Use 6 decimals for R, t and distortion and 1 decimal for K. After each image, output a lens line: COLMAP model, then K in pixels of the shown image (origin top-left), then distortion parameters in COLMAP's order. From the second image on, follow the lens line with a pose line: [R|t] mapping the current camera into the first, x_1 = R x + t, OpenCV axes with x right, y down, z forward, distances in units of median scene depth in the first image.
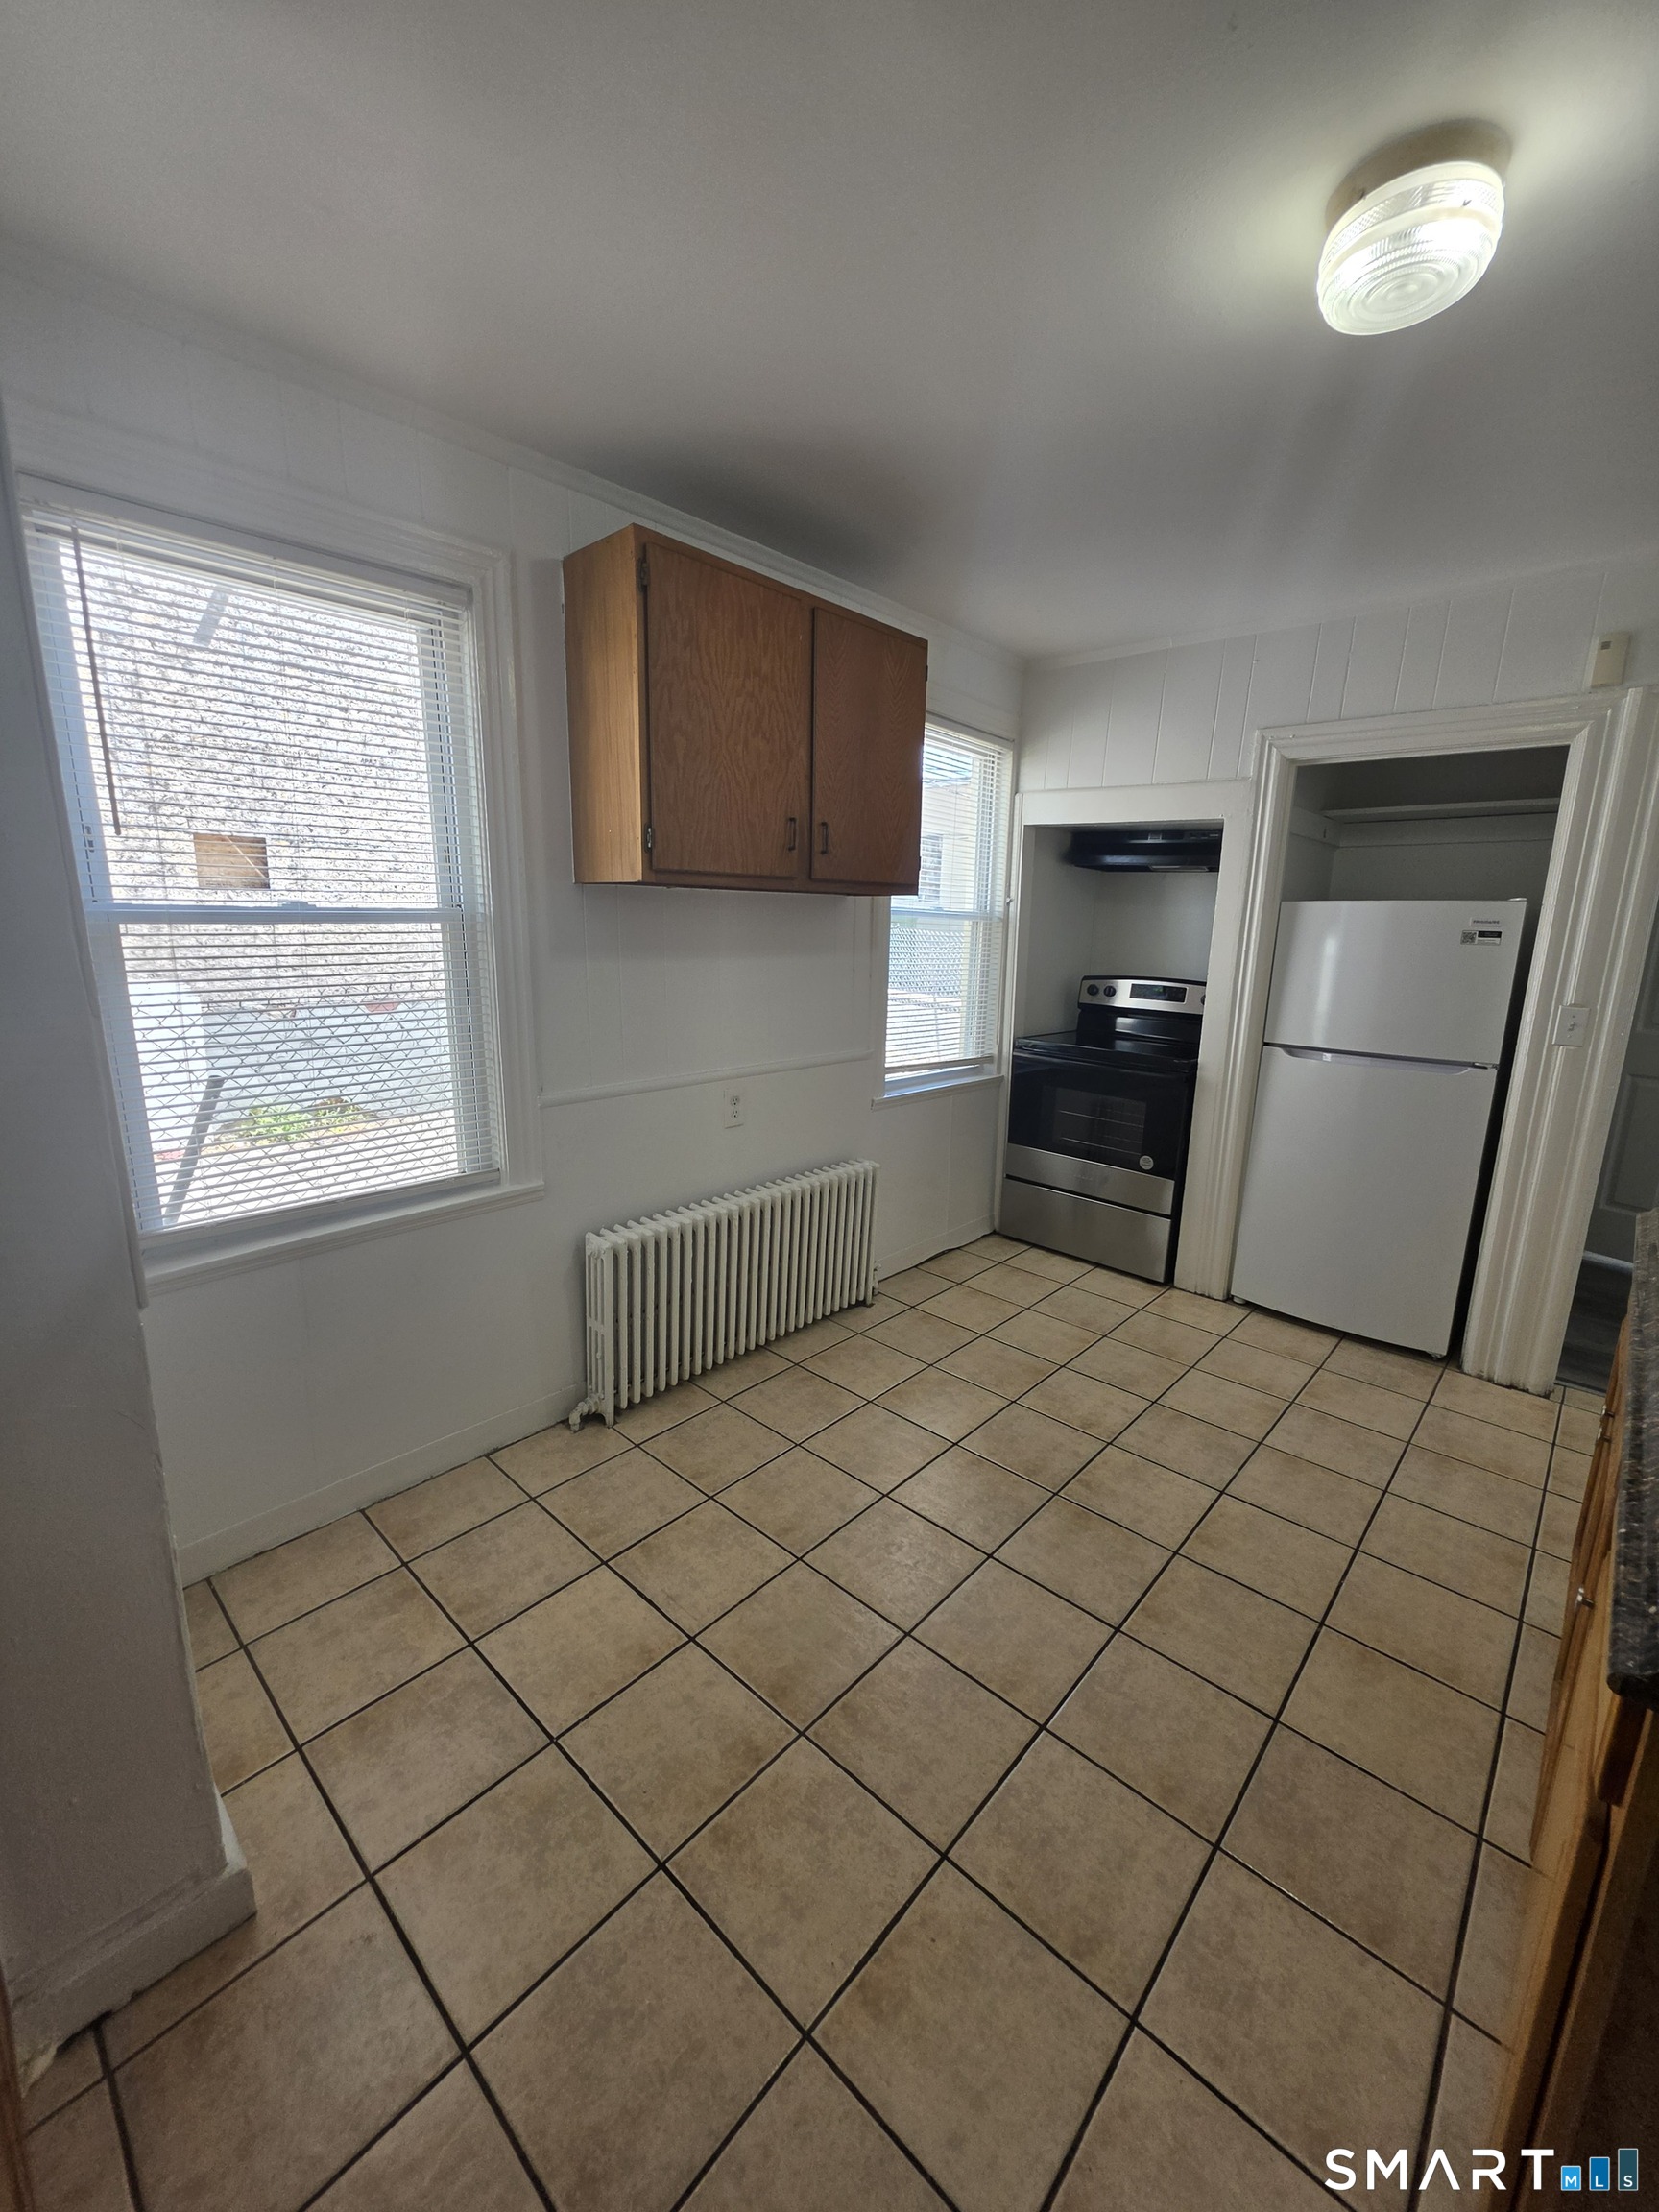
lens RADIAL K [[883.6, 0, 835.3], [0, 883.6, 1103.0], [0, 0, 1]] dist [-0.002322, 0.000482]
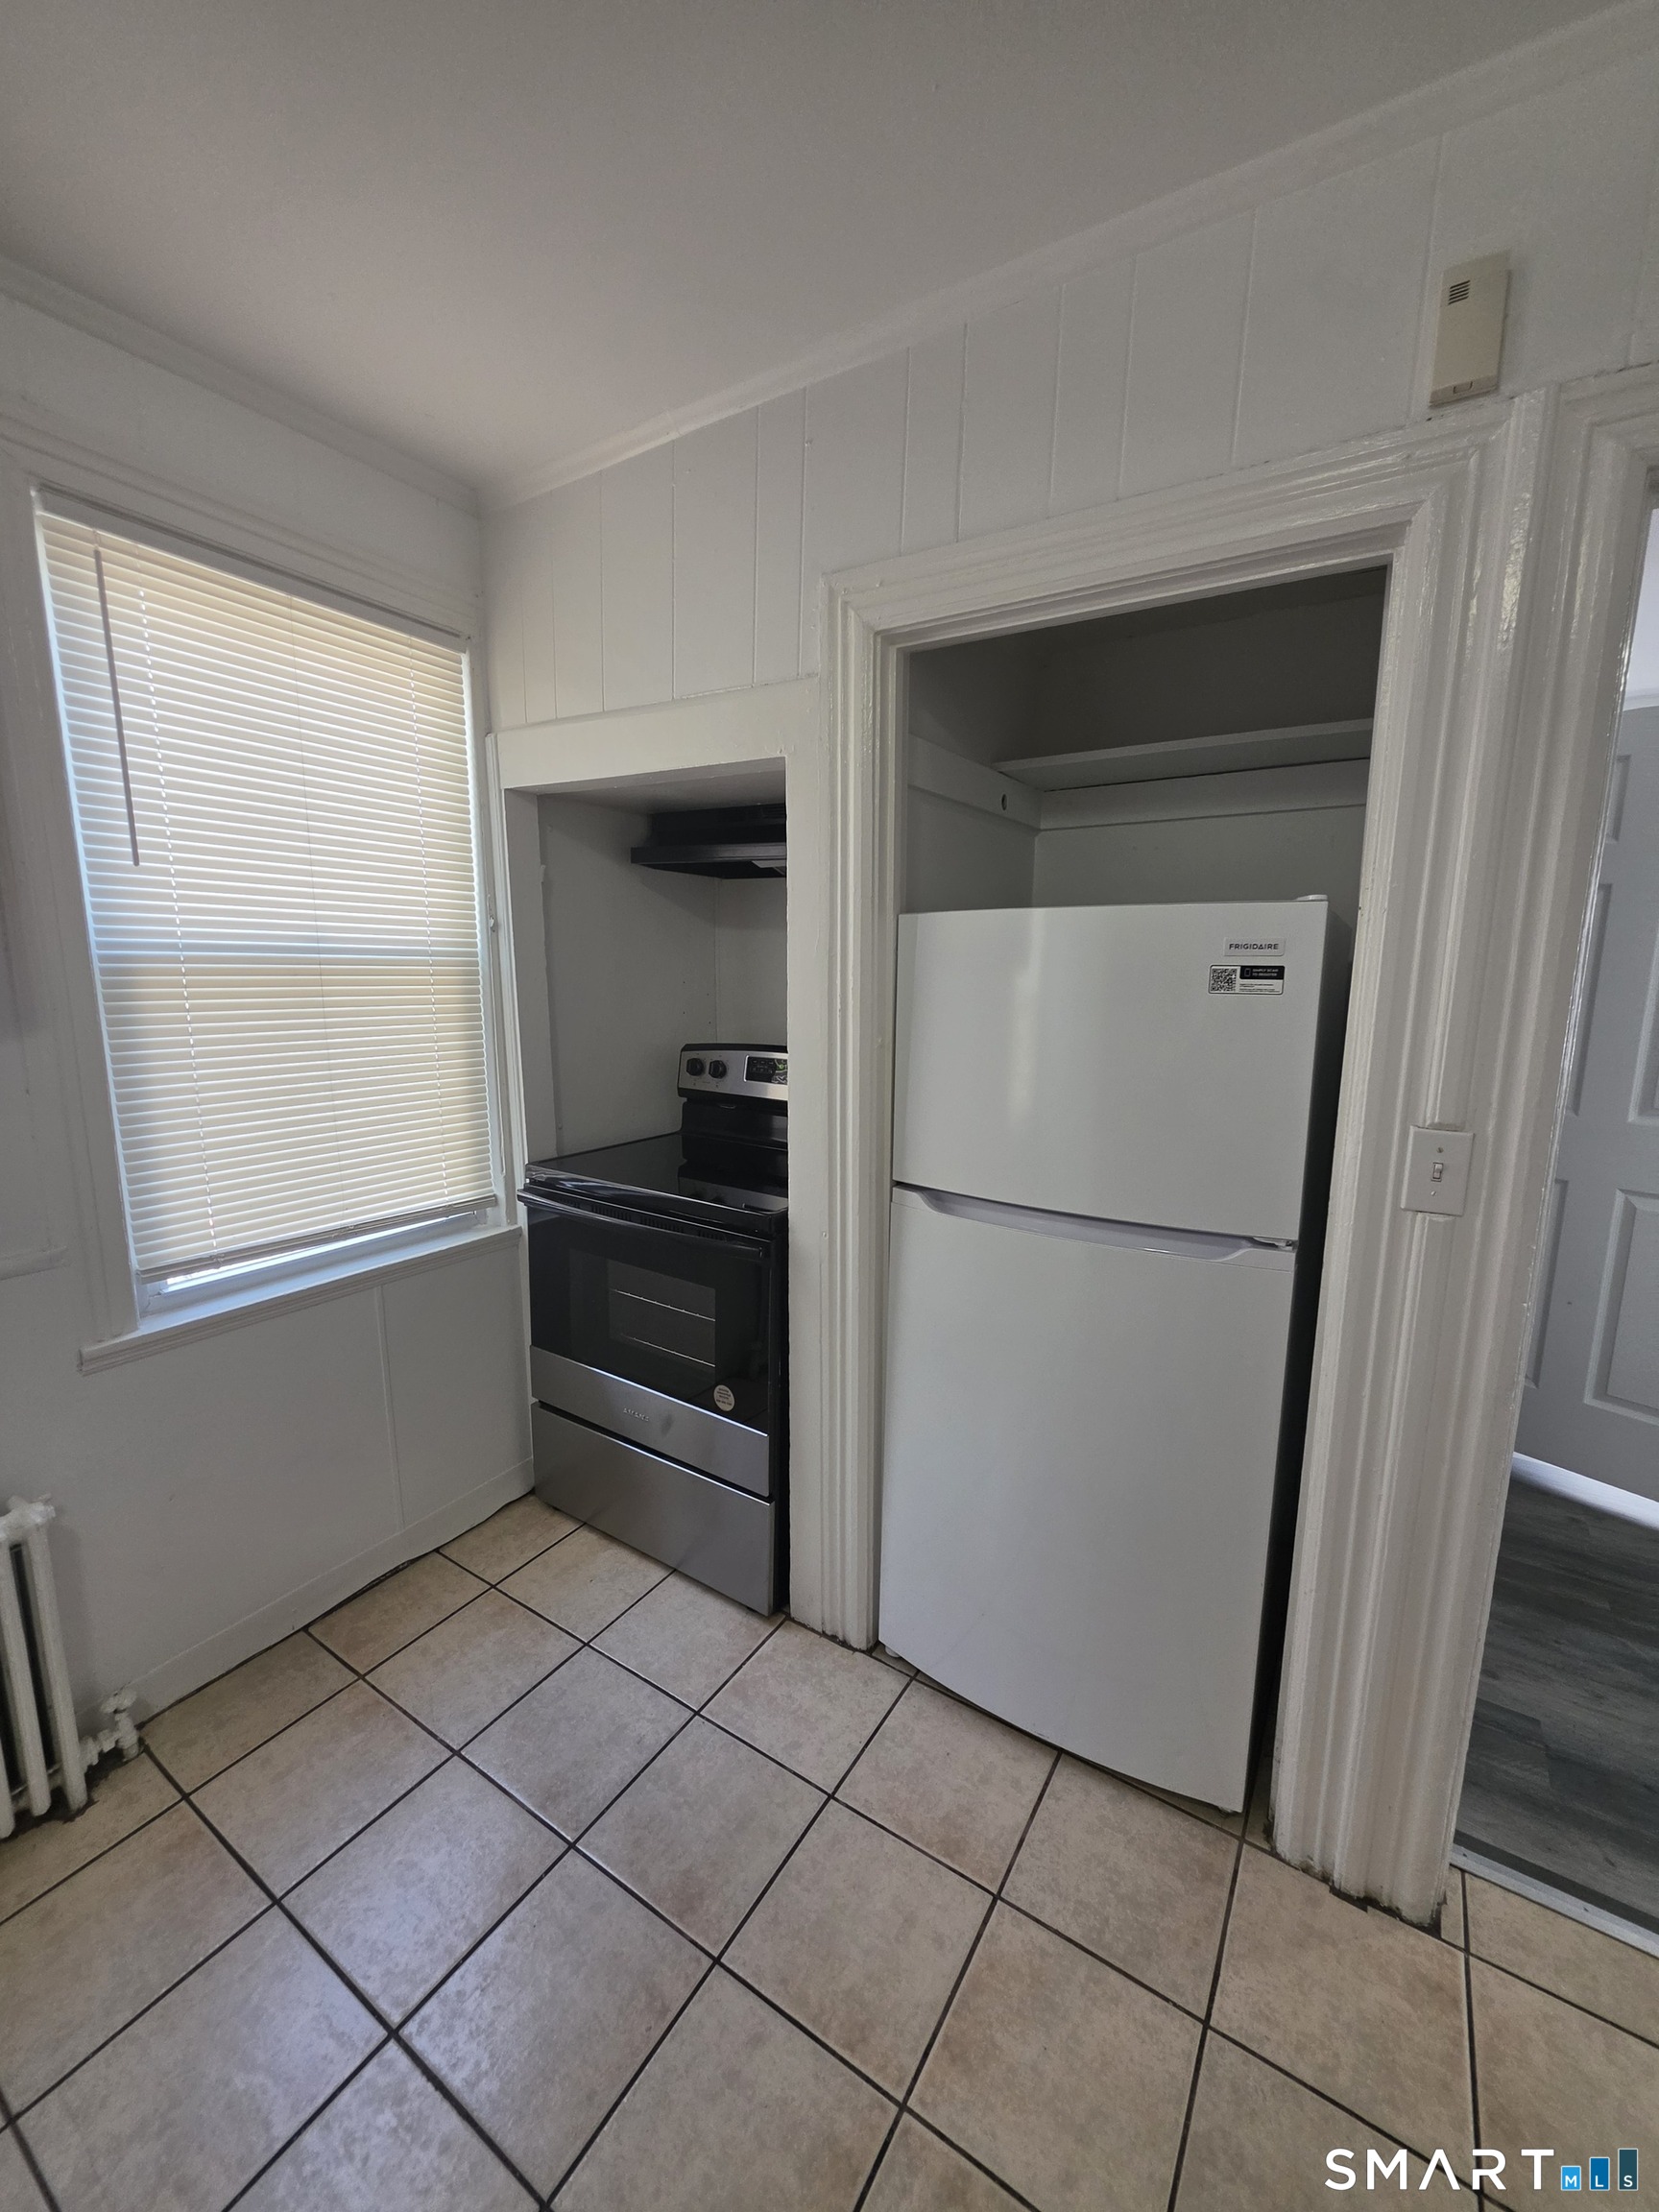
lens RADIAL K [[883.6, 0, 836.3], [0, 883.6, 1103.1], [0, 0, 1]] dist [-0.002322, 0.000482]
pose [[0.985963, -0.045669, 0.160599, 0.480891], [0.051599, 0.998124, -0.032949, -0.128929], [-0.158793, 0.040773, 0.986470, 0.629131]]
